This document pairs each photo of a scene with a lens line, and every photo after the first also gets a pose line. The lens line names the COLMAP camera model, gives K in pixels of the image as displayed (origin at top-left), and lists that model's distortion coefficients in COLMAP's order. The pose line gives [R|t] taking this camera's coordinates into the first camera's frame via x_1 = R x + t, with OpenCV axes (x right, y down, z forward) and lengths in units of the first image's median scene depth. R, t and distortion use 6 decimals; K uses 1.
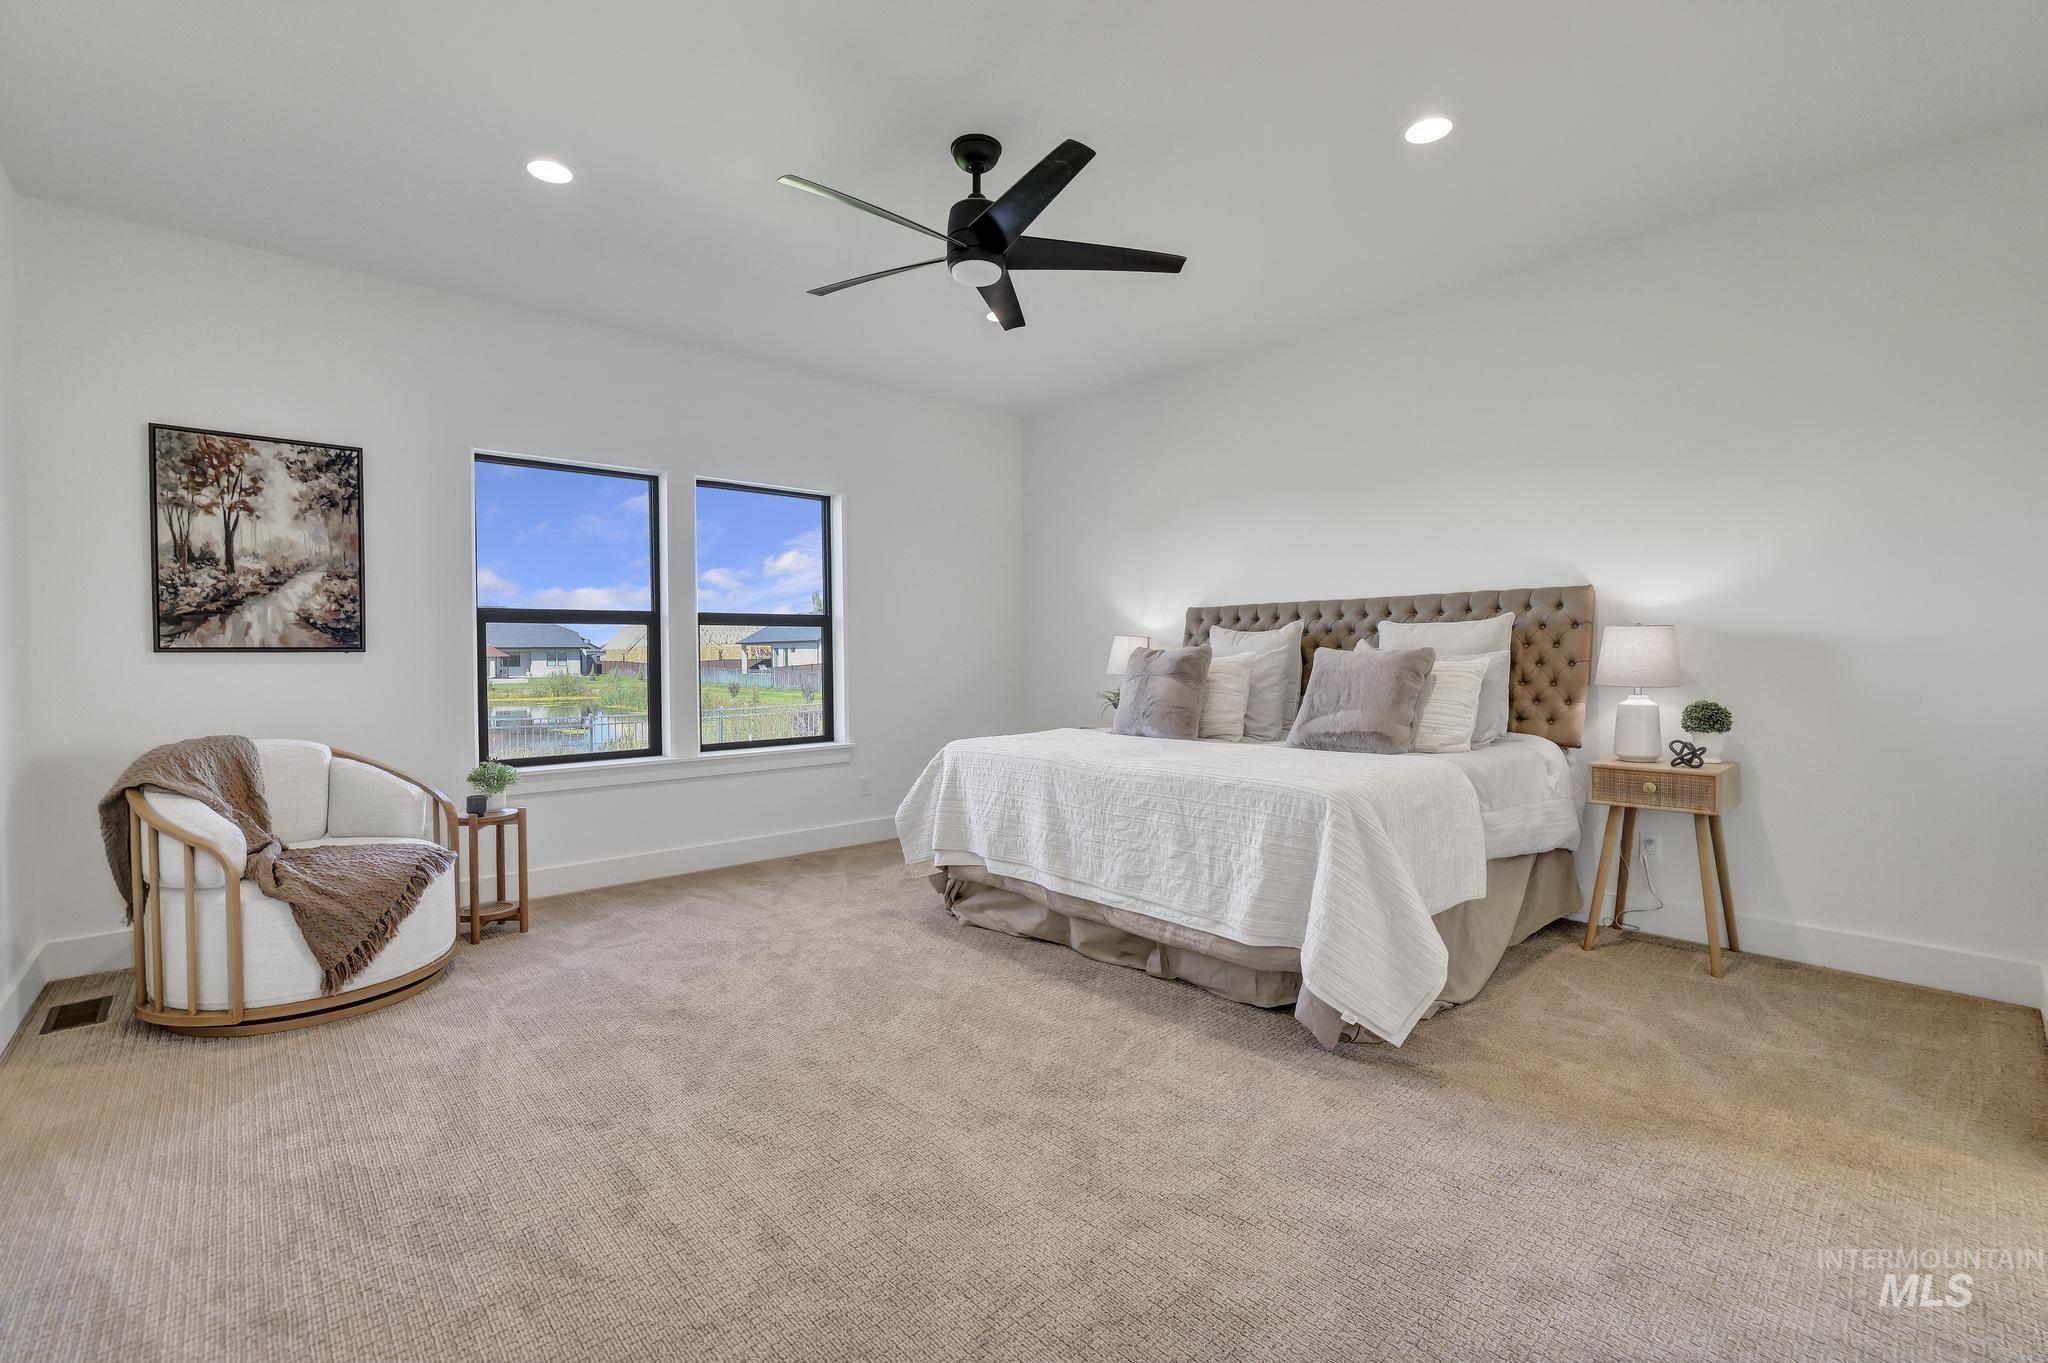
lens RADIAL K [[911.5, 0, 1024.0], [0, 911.5, 681.5], [0, 0, 1]] dist [-0.000030, 0.000039]
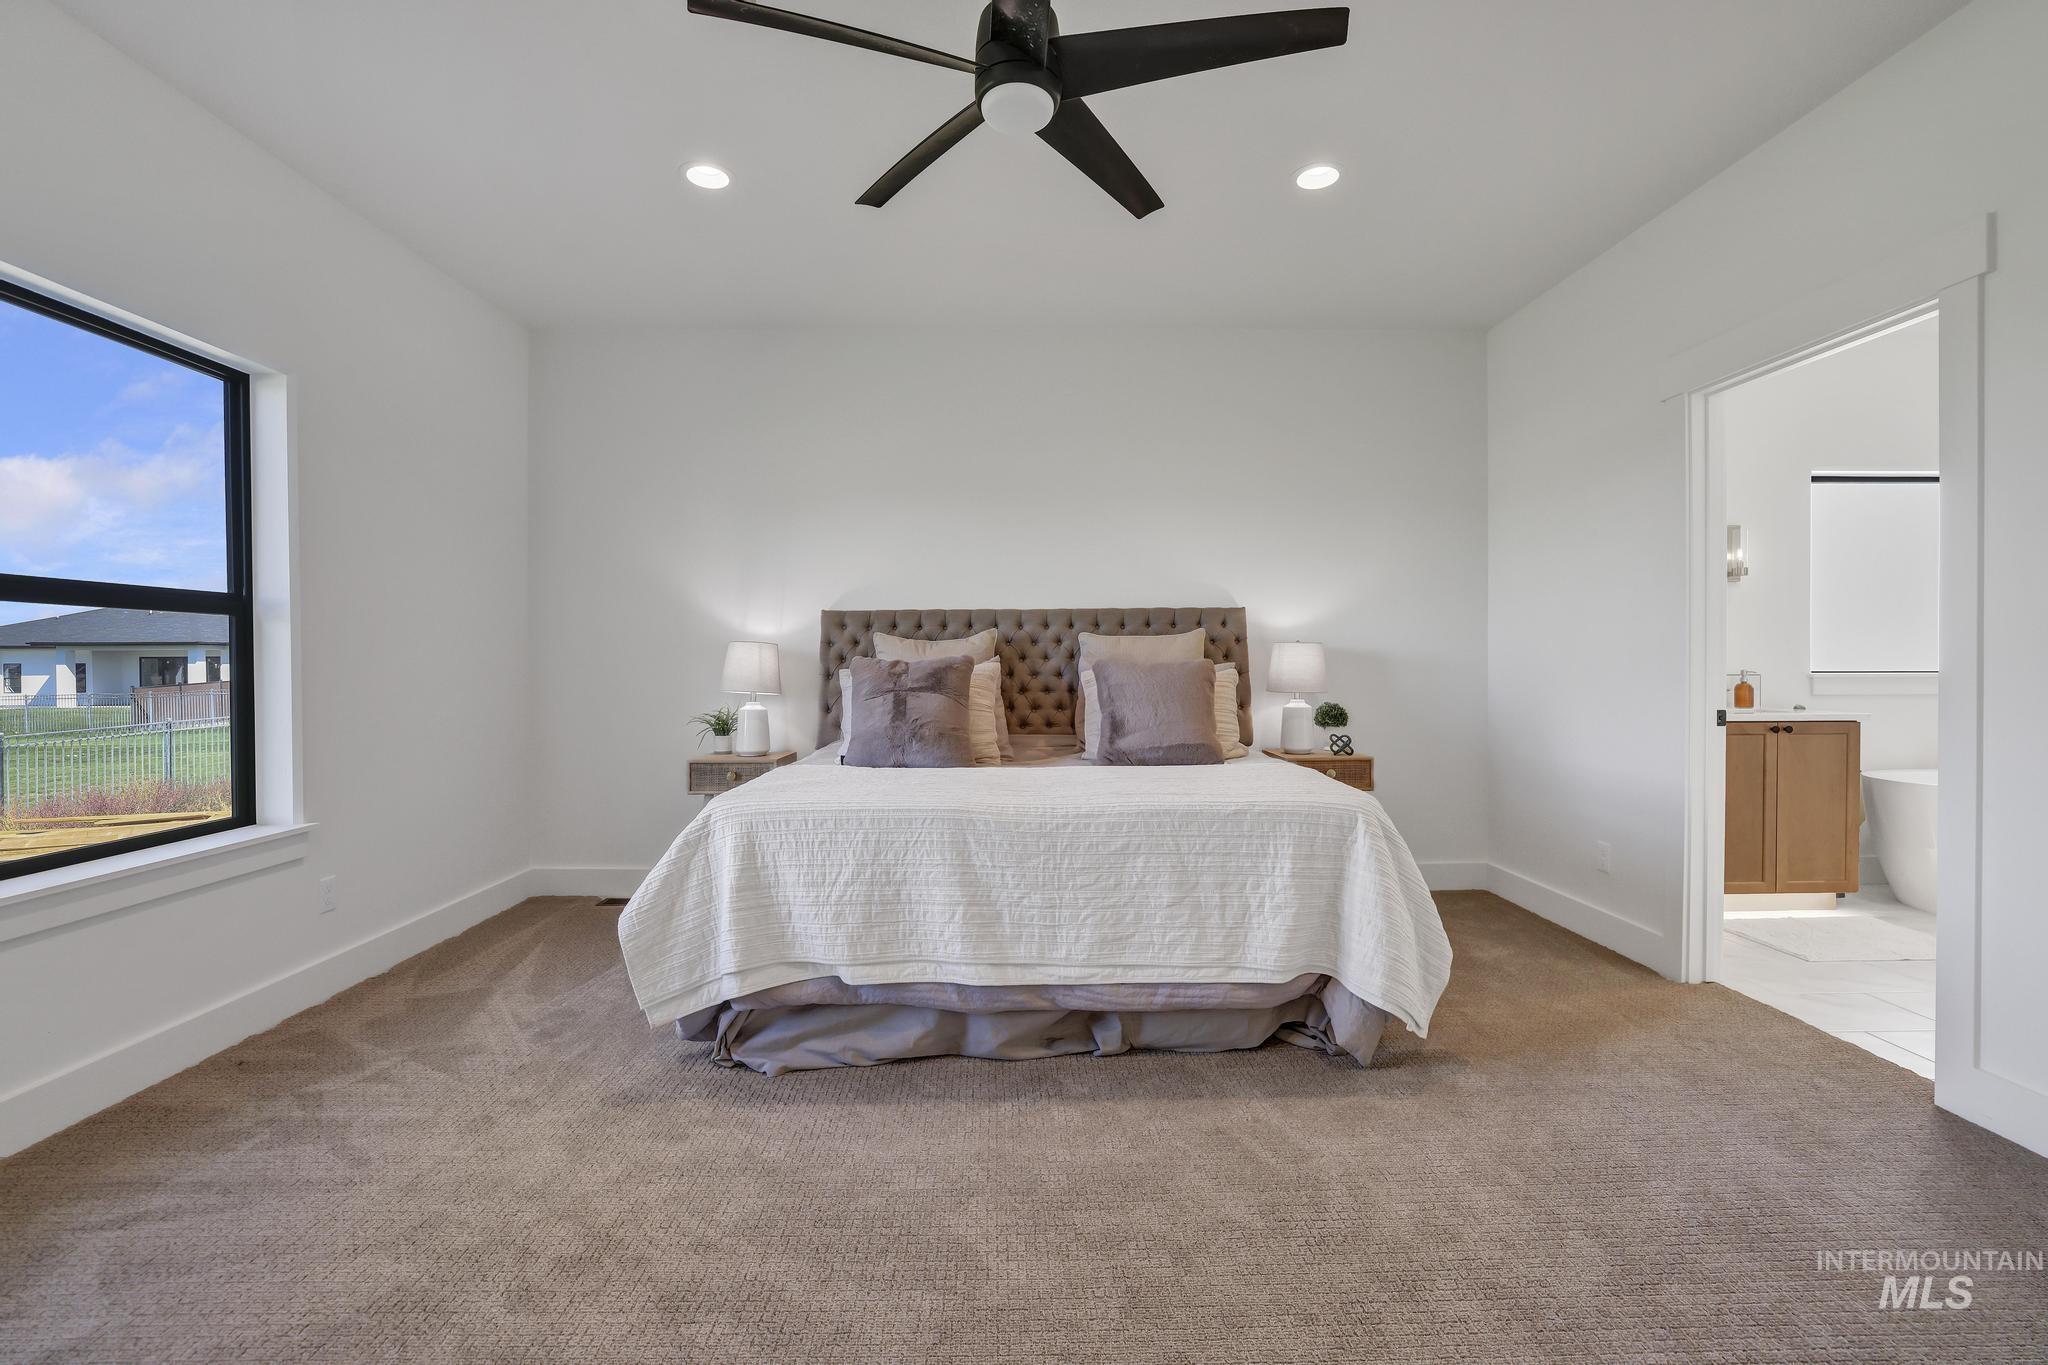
lens RADIAL K [[892.9, 0, 1024.0], [0, 892.9, 682.5], [0, 0, 1]] dist [-0.021447, 0.000153]
pose [[0.657010, -0.012291, 0.753782, -0.552758], [0.022487, 0.999742, -0.003299, -0.013527], [-0.753546, 0.019117, 0.657117, 0.566691]]
